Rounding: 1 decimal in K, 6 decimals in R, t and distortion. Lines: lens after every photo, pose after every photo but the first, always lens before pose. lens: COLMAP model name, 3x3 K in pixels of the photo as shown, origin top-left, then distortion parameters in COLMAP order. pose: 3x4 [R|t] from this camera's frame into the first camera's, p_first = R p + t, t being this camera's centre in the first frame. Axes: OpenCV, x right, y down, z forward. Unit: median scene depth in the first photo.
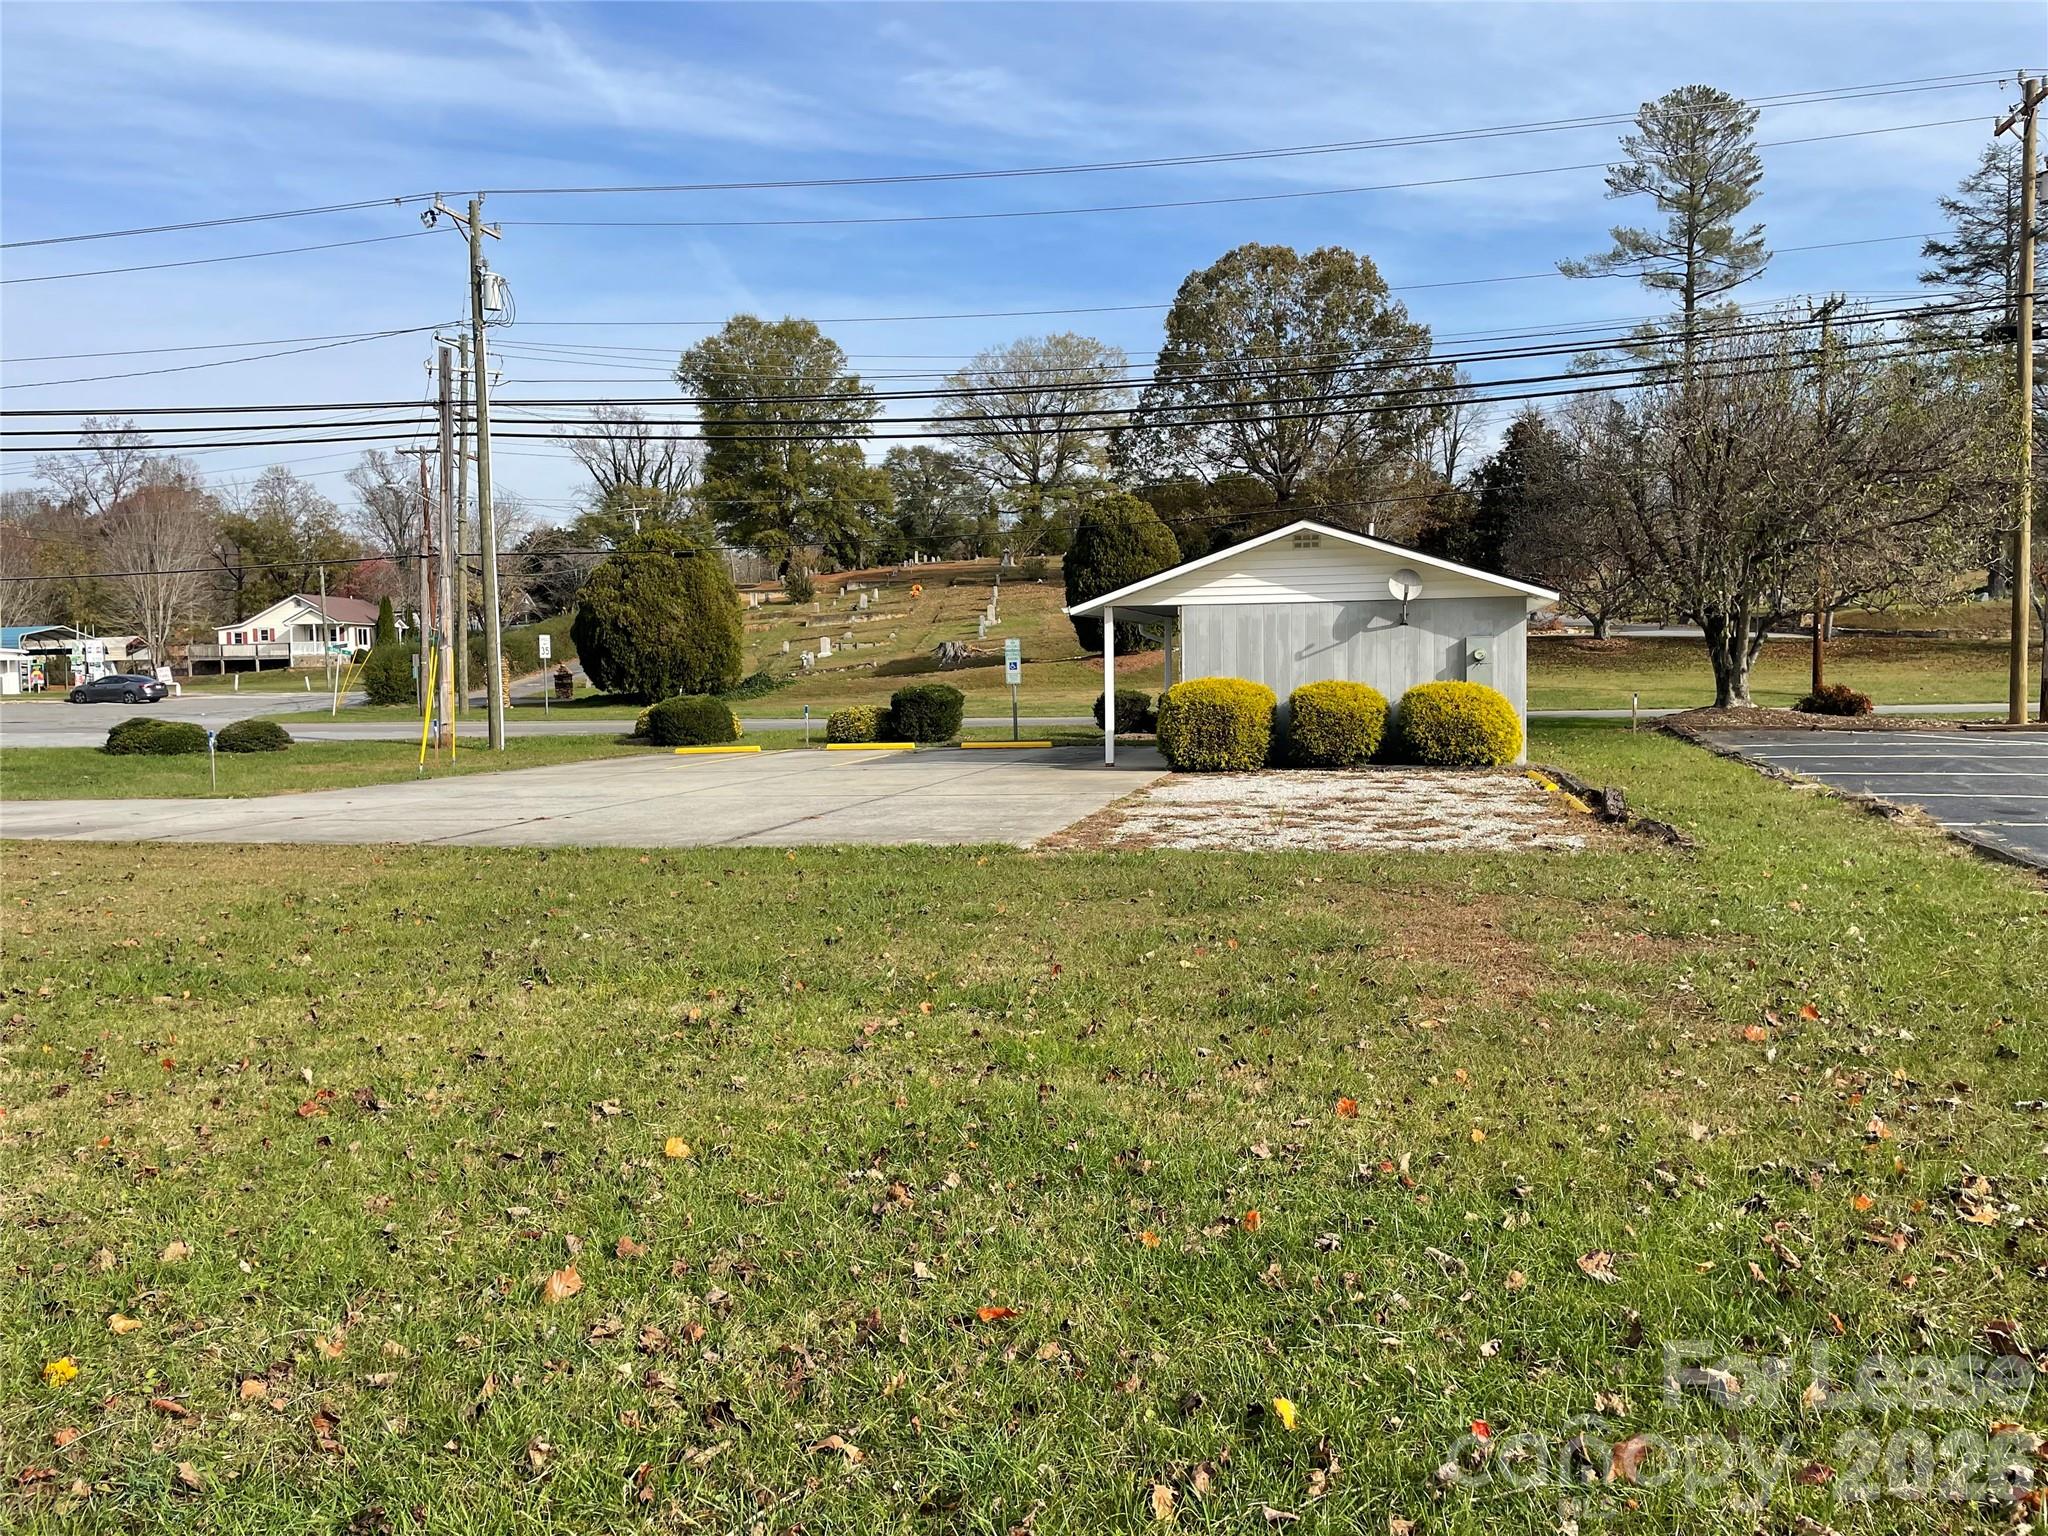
lens RADIAL K [[1570.5, 0, 1024.0], [0, 1570.5, 768.0], [0, 0, 1]] dist [-0.006042, -0.003610]
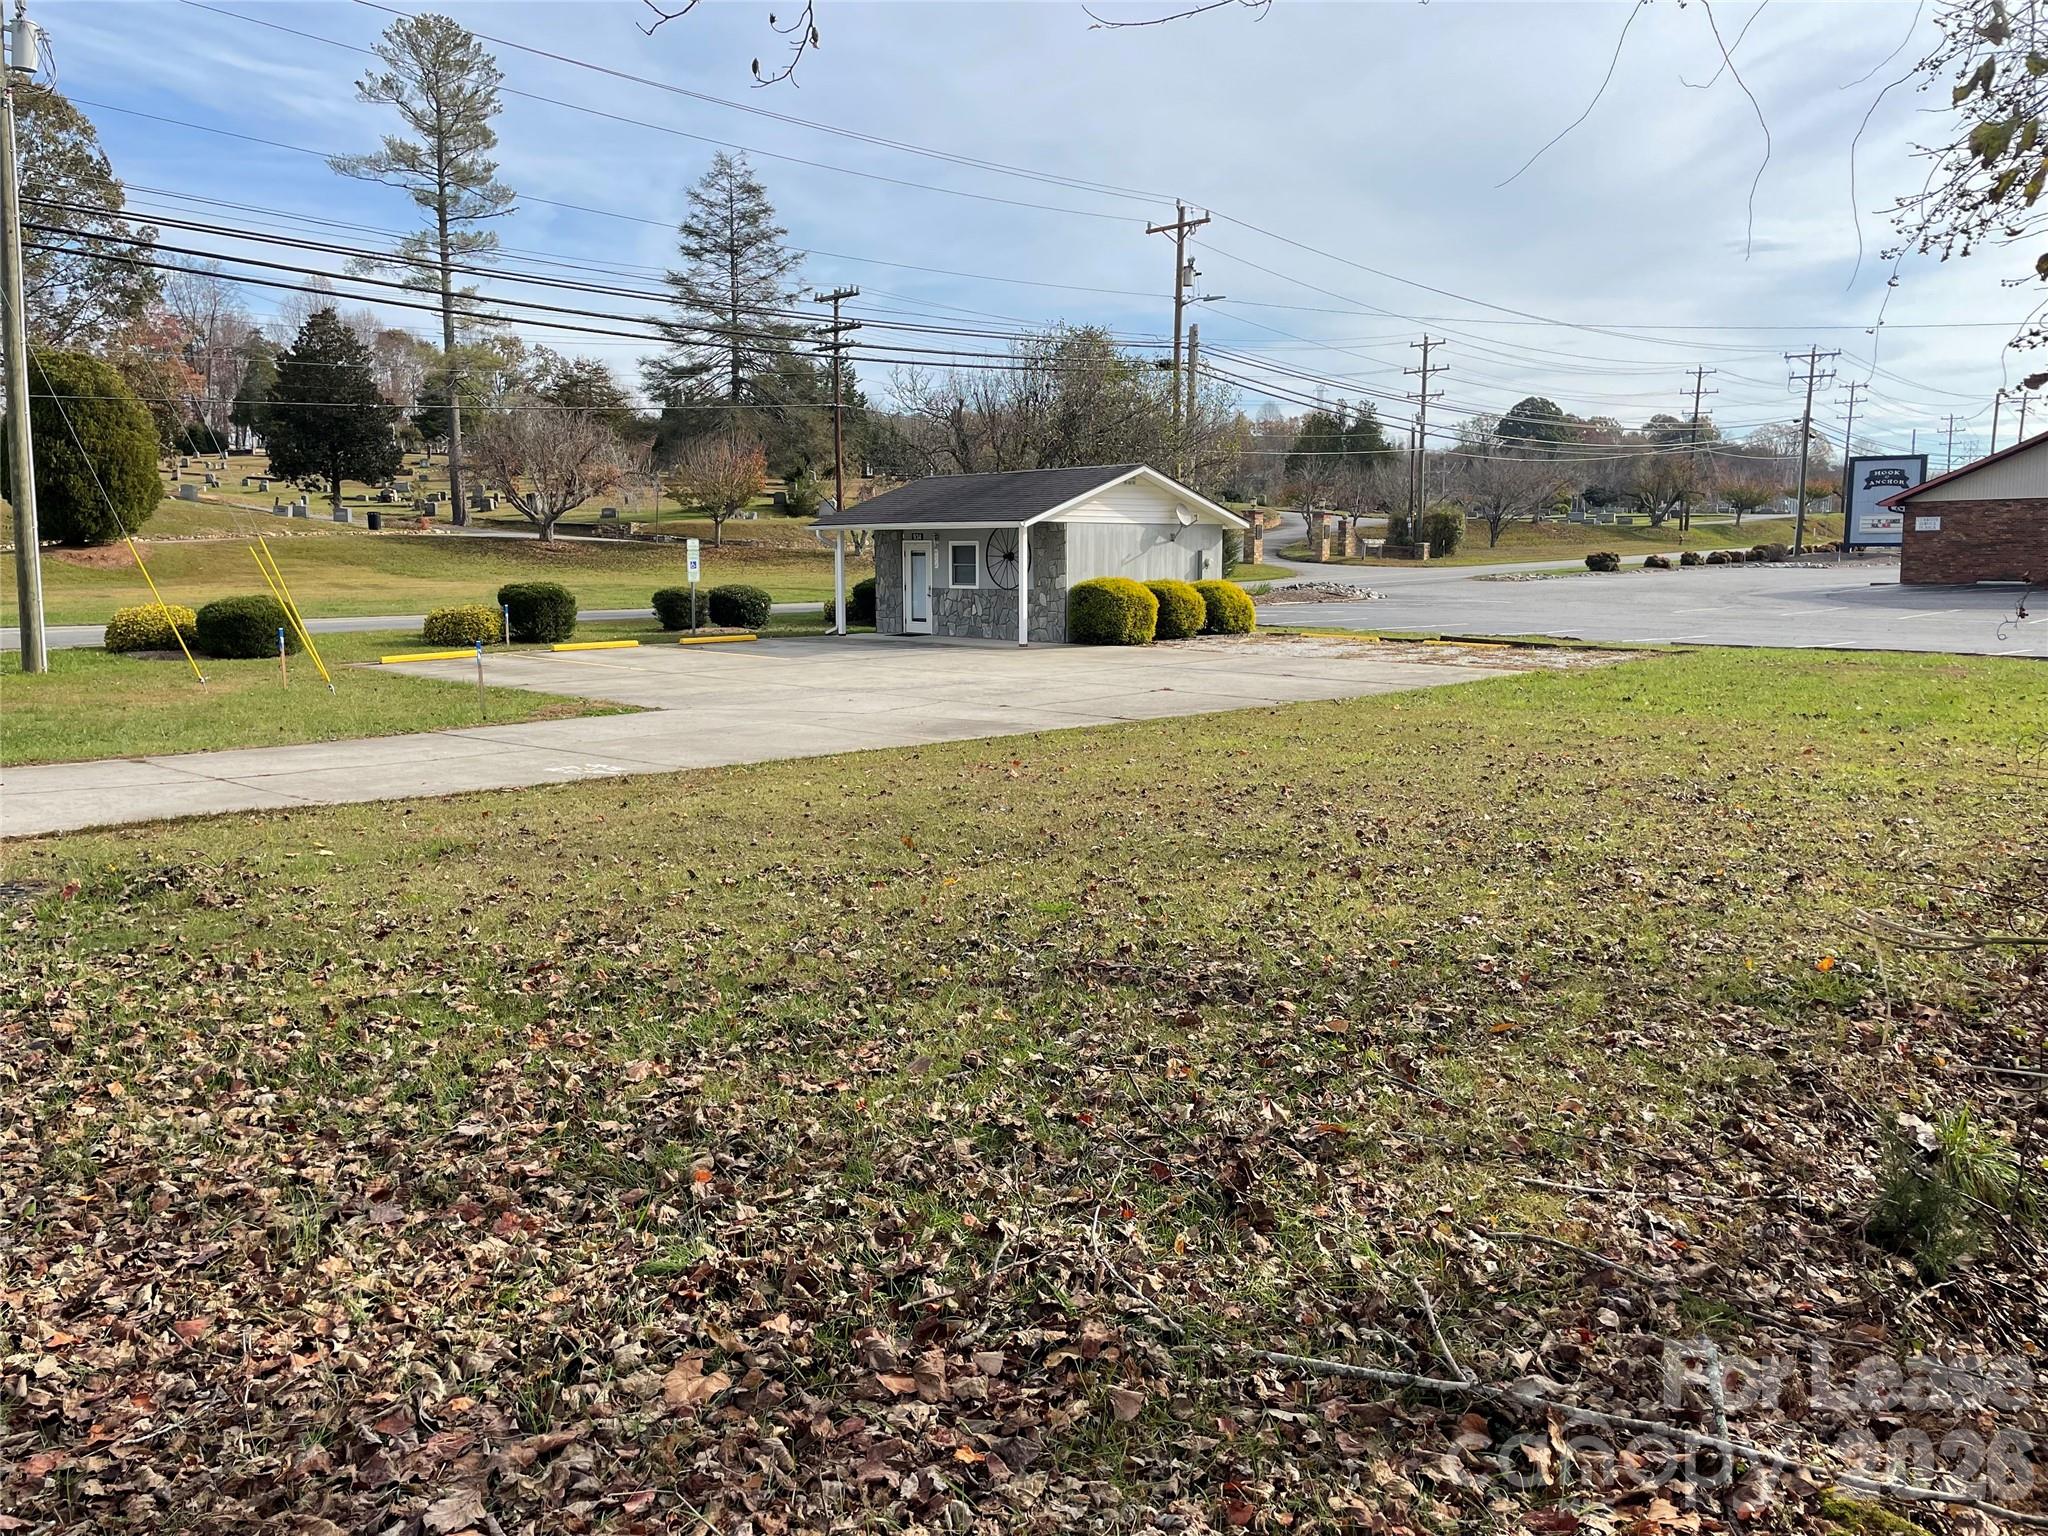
lens RADIAL K [[1570.5, 0, 1024.0], [0, 1570.5, 768.0], [0, 0, 1]] dist [-0.006042, -0.003610]
pose [[0.535564, -0.093095, 0.839348, -1.003115], [0.039749, 0.995583, 0.085060, -0.009117], [-0.843559, -0.012192, 0.536899, 0.302389]]
